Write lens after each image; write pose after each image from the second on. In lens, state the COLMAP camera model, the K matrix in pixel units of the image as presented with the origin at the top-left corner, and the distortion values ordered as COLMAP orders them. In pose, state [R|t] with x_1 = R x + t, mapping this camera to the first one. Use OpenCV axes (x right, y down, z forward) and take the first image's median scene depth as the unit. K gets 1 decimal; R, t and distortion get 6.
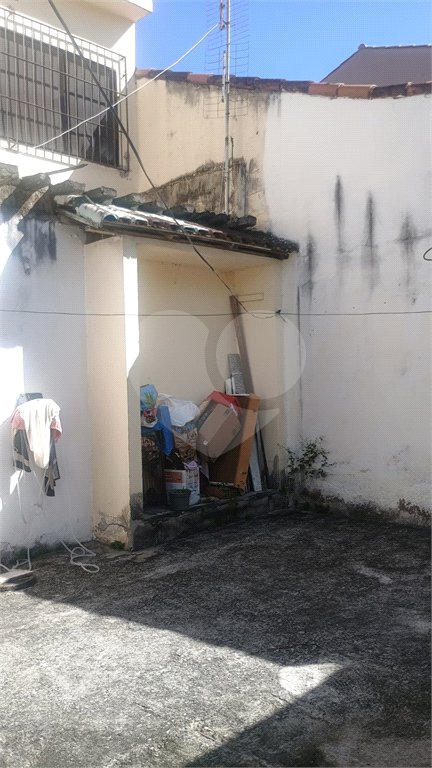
lens RADIAL K [[662.3, 0, 220.9], [0, 662.3, 376.2], [0, 0, 1]] dist [0.057950, -0.076318]
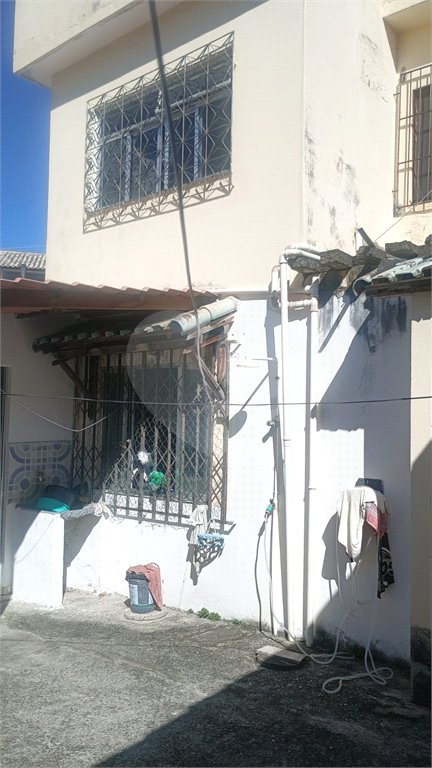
lens RADIAL K [[662.3, 0, 217.3], [0, 662.3, 388.1], [0, 0, 1]] dist [0.057950, -0.076318]
pose [[0.087767, -0.027626, -0.995758, 0.650809], [-0.028161, 0.999147, -0.030202, -0.070652], [0.995743, 0.030692, 0.086914, 0.729024]]
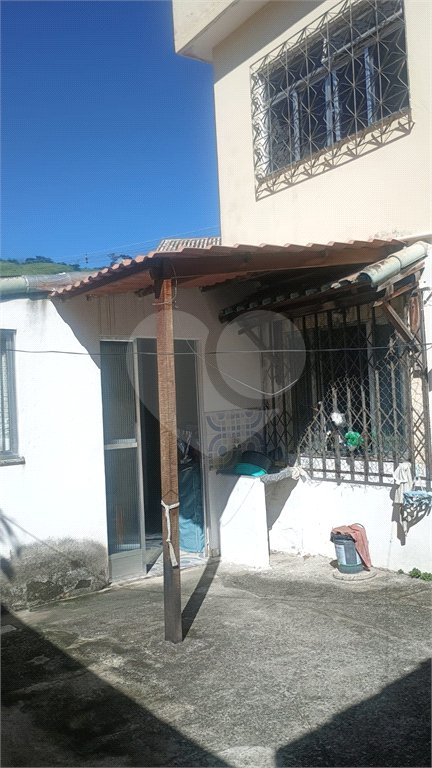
lens RADIAL K [[662.3, 0, 222.2], [0, 662.3, 386.9], [0, 0, 1]] dist [0.057950, -0.076318]
pose [[-0.156013, 0.013401, -0.987664, 0.639702], [0.049332, 0.998766, 0.005759, -0.049504], [0.986522, -0.047825, -0.156481, 0.687226]]
